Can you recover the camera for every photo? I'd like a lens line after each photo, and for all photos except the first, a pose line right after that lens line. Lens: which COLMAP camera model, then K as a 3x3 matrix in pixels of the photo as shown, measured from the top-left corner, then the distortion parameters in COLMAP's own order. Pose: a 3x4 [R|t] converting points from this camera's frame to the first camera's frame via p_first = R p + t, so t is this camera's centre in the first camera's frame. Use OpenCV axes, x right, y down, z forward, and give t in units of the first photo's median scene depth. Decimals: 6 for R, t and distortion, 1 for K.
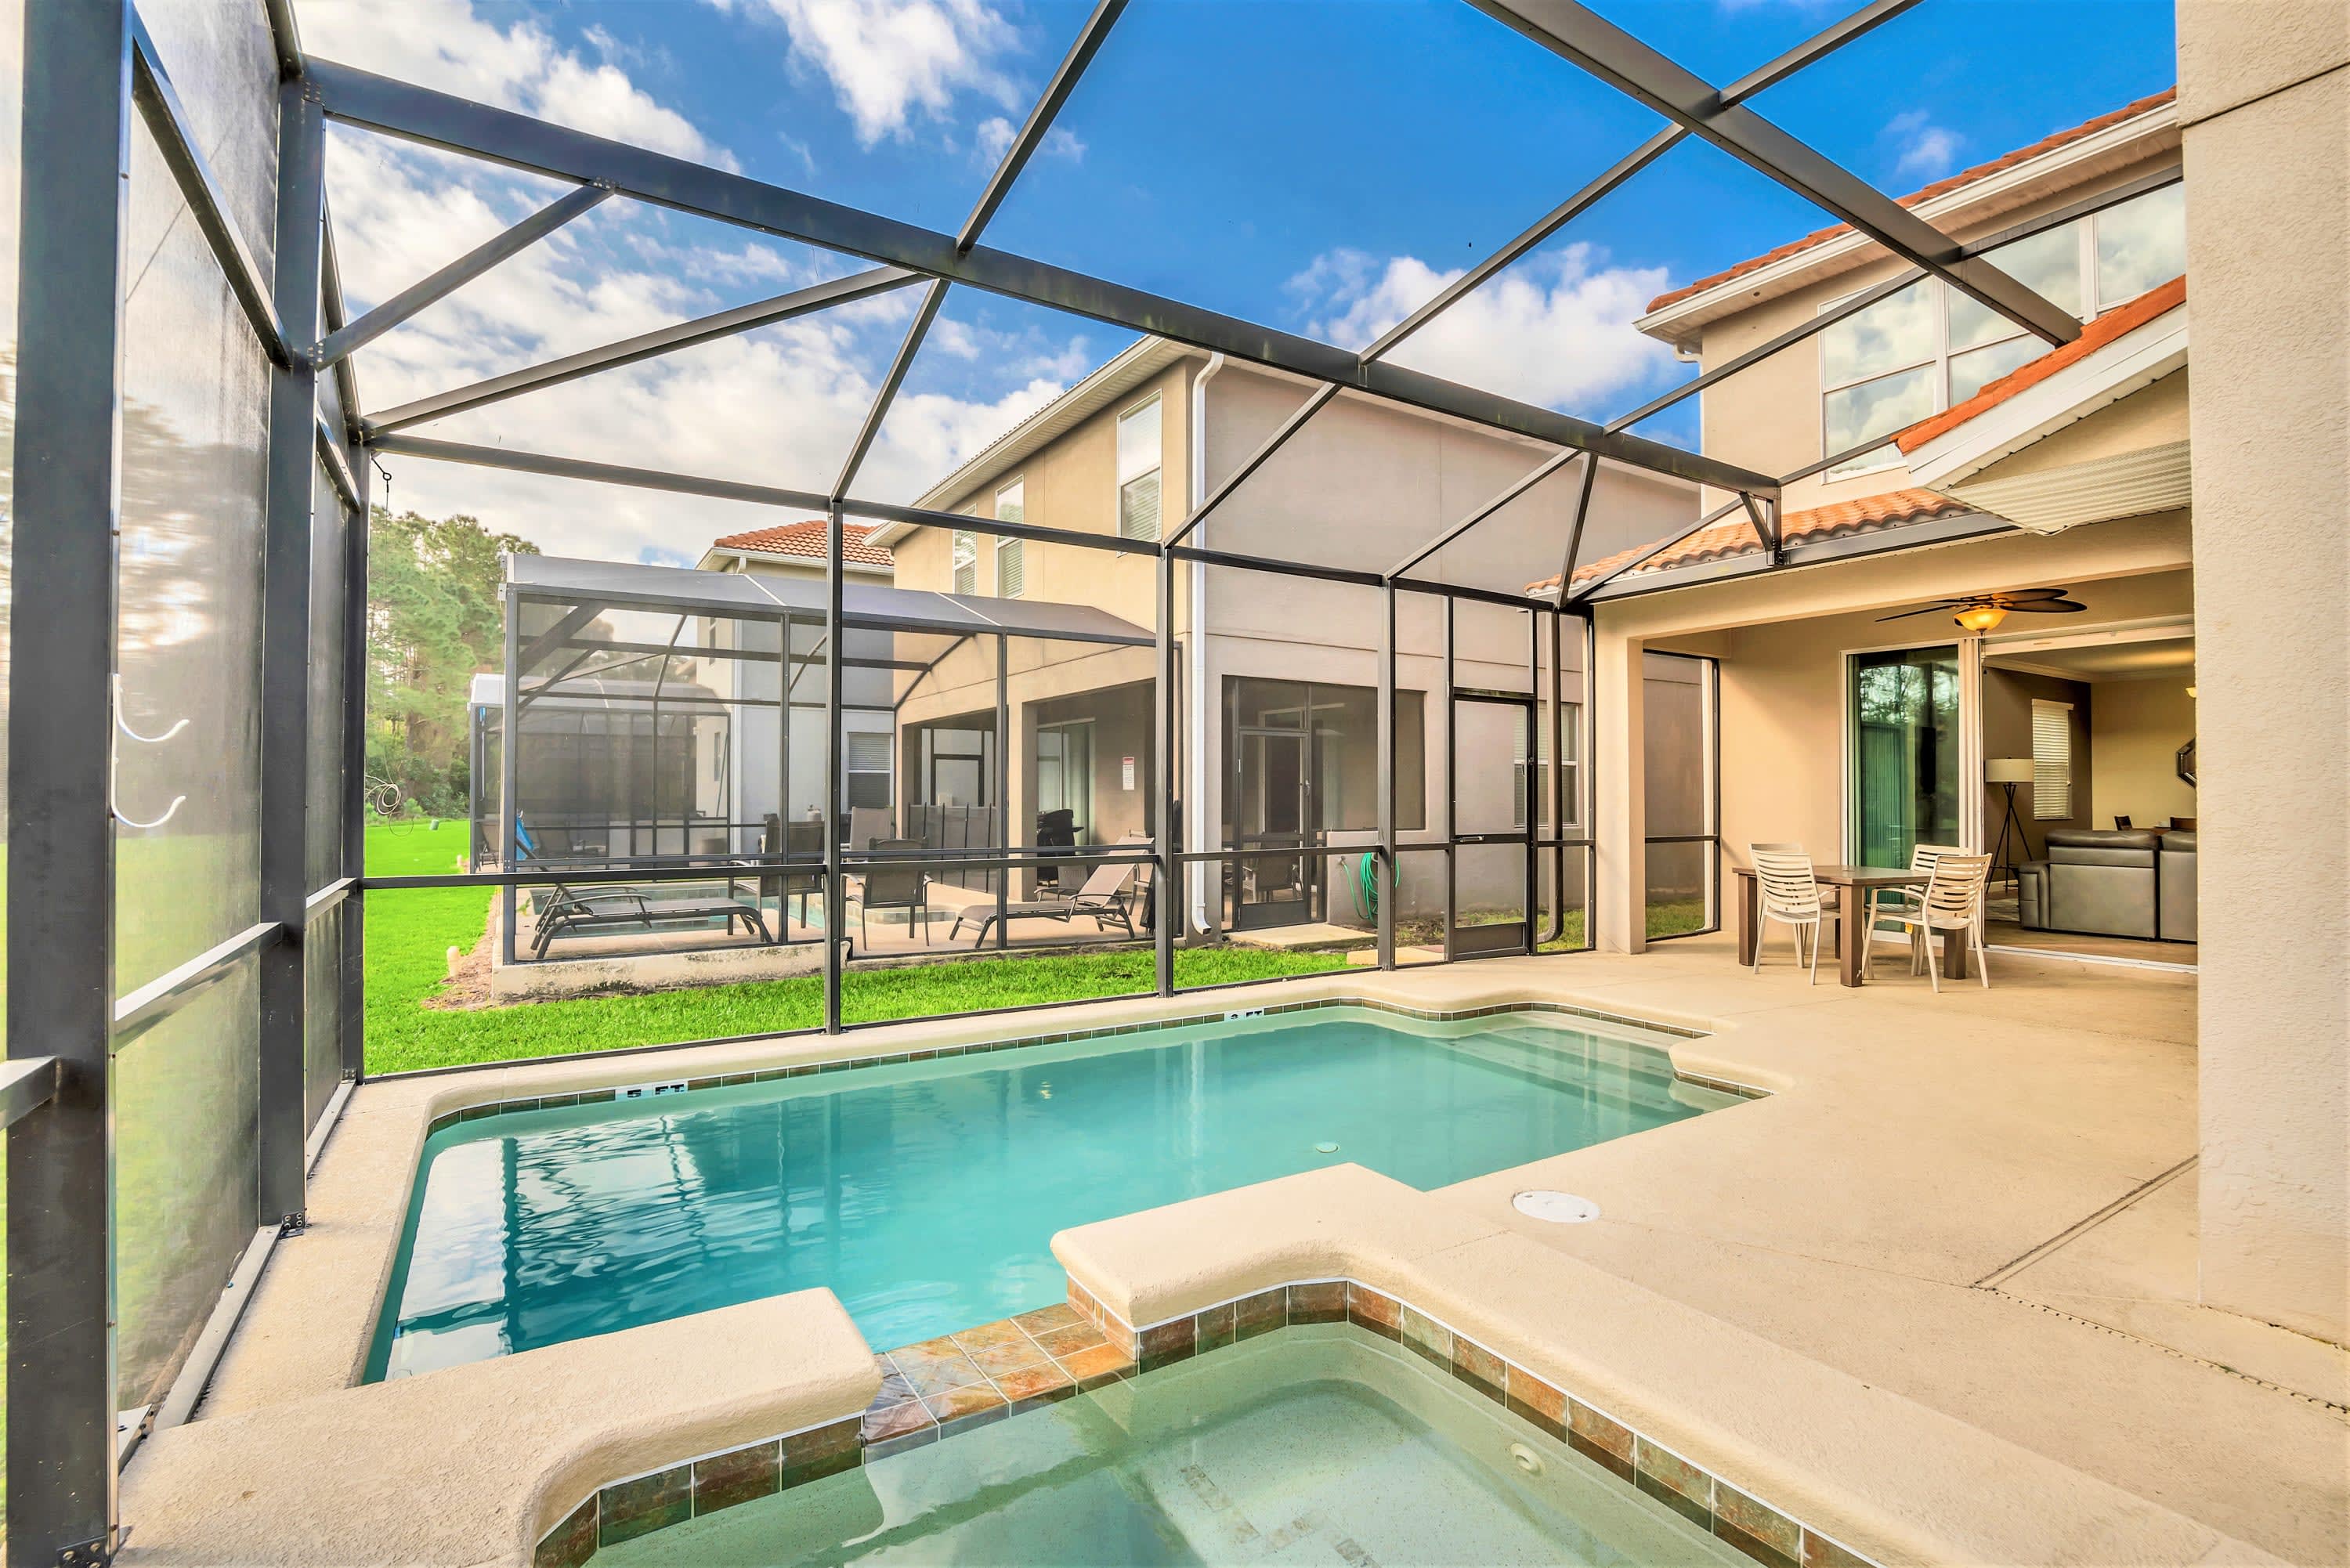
lens RADIAL K [[1077.2, 0, 1177.9], [0, 1077.2, 783.3], [0, 0, 1]] dist [0.000615, 0.000097]
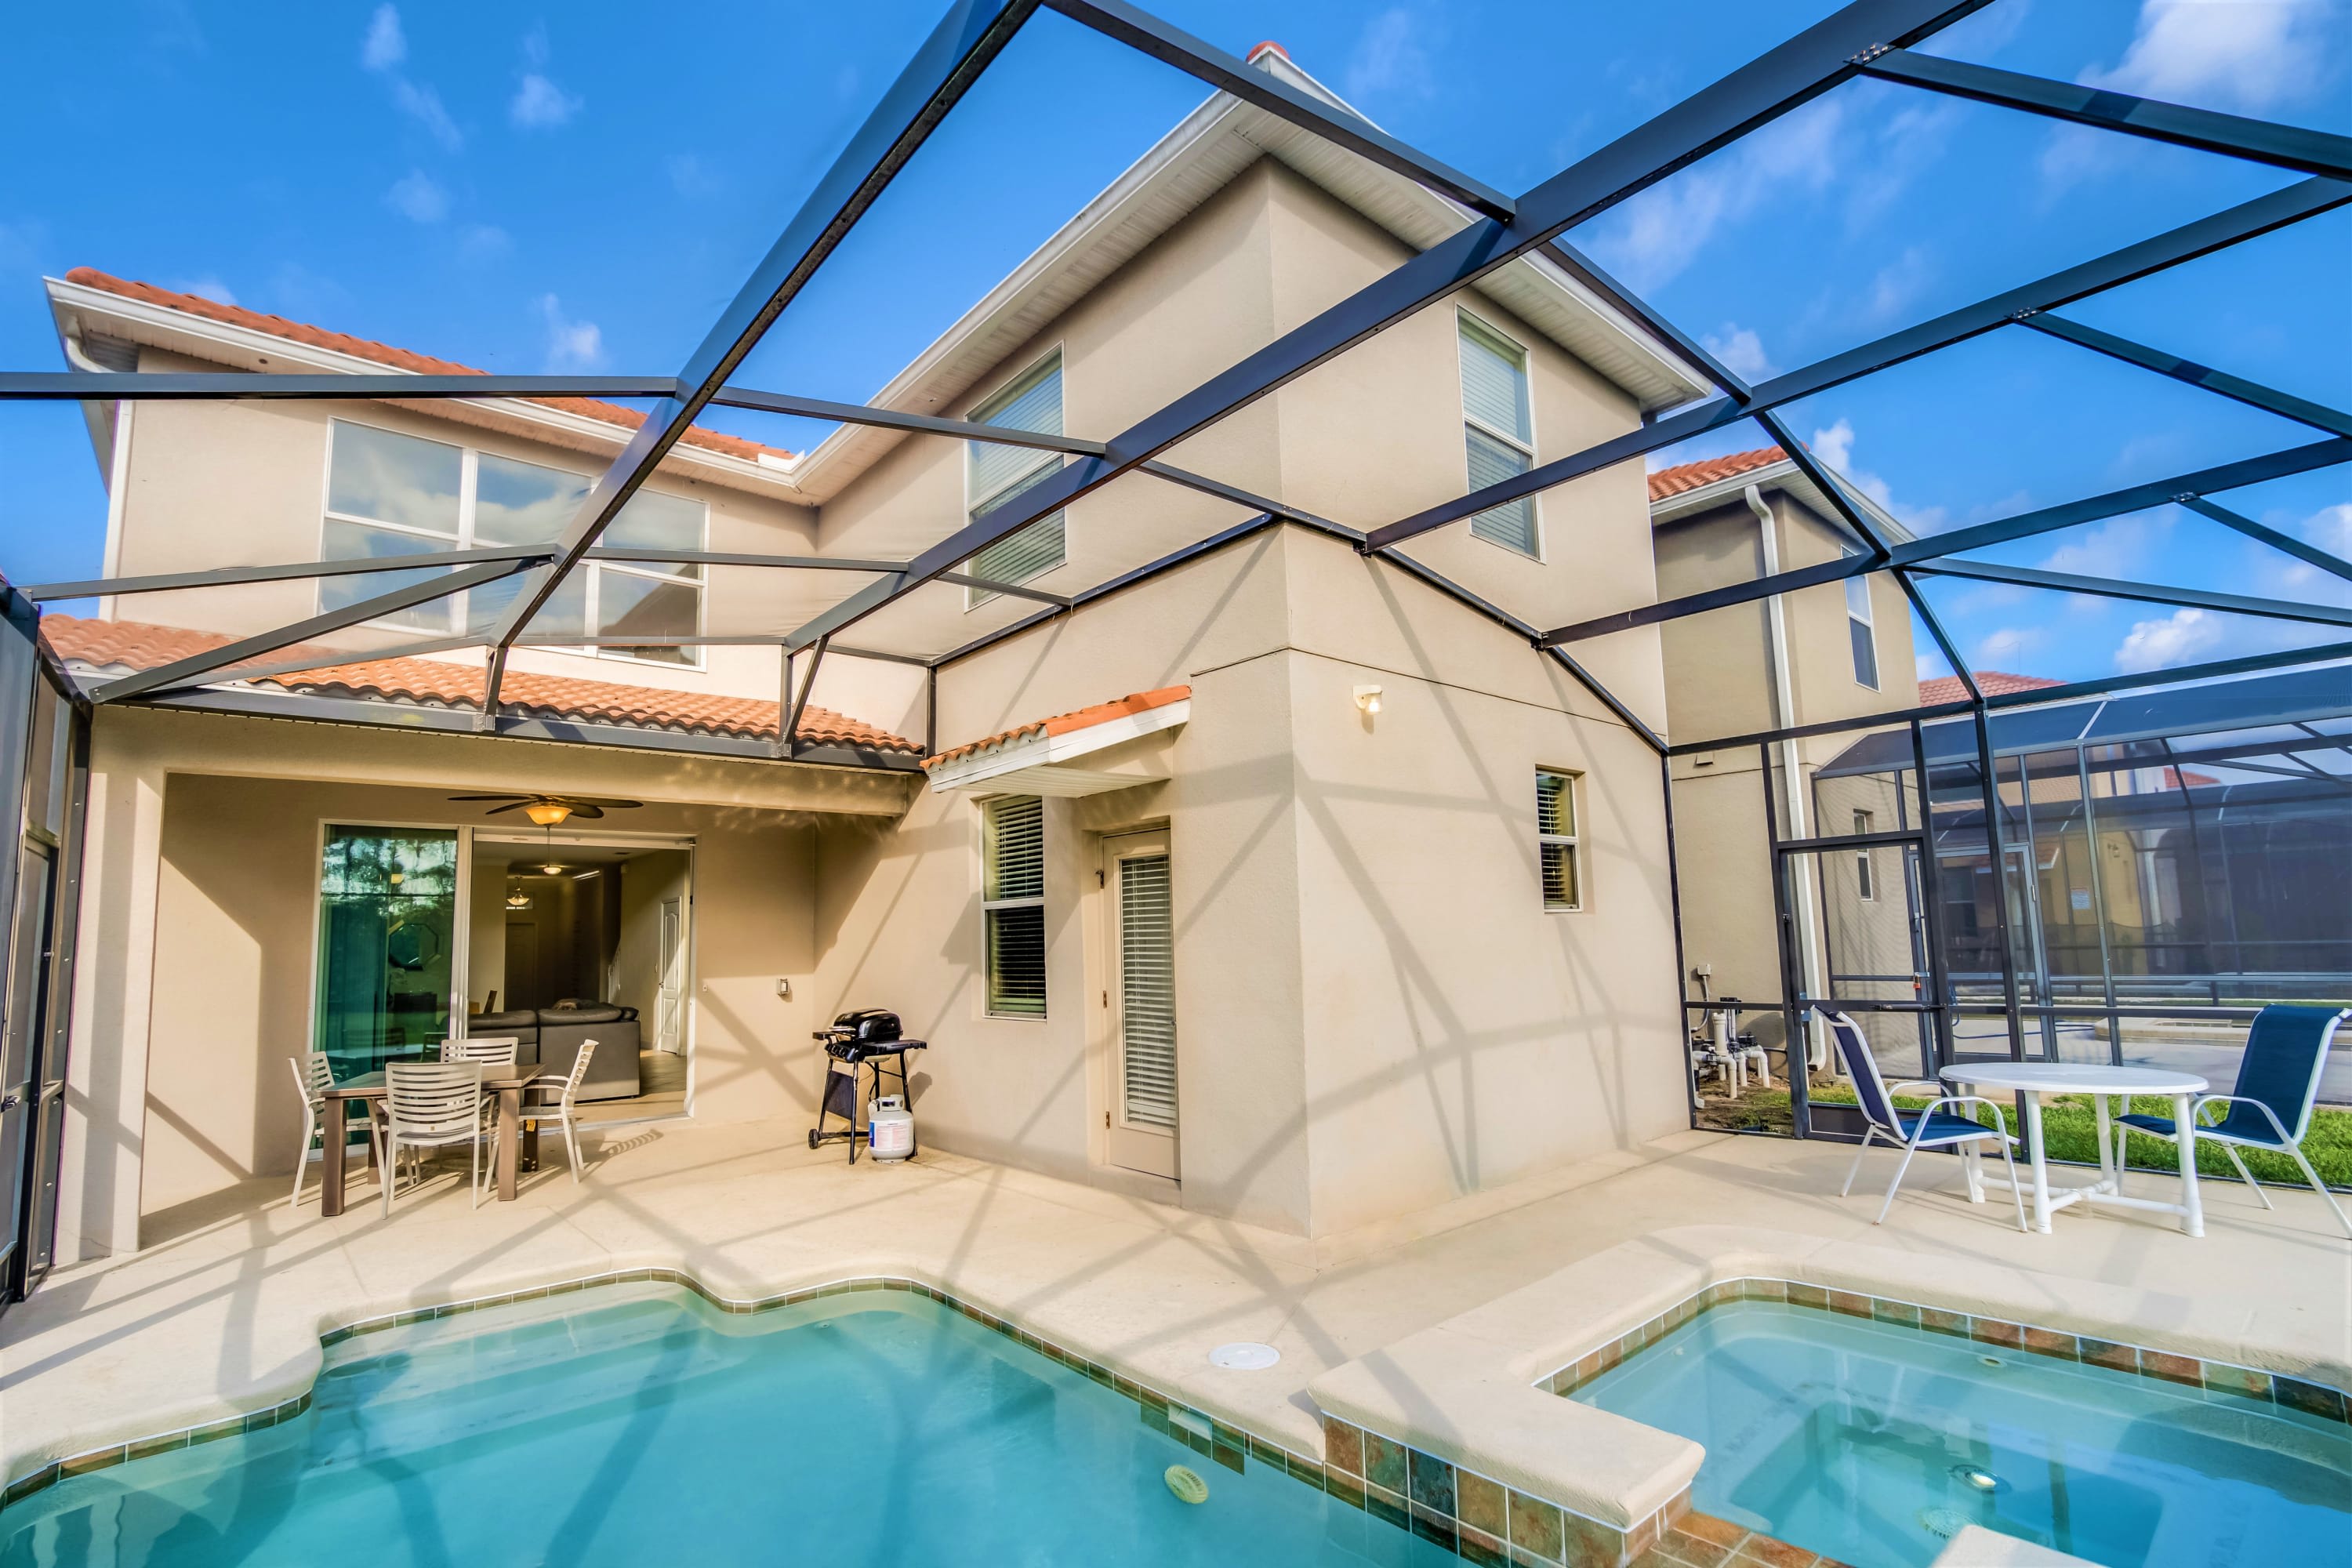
lens RADIAL K [[1078.2, 0, 1176.8], [0, 1078.2, 799.9], [0, 0, 1]] dist [0.000615, 0.000097]
pose [[-0.148429, 0.124059, 0.981111, -0.363886], [0.019884, 0.992274, -0.122462, -0.024635], [-0.988723, 0.001331, -0.149749, 0.533396]]
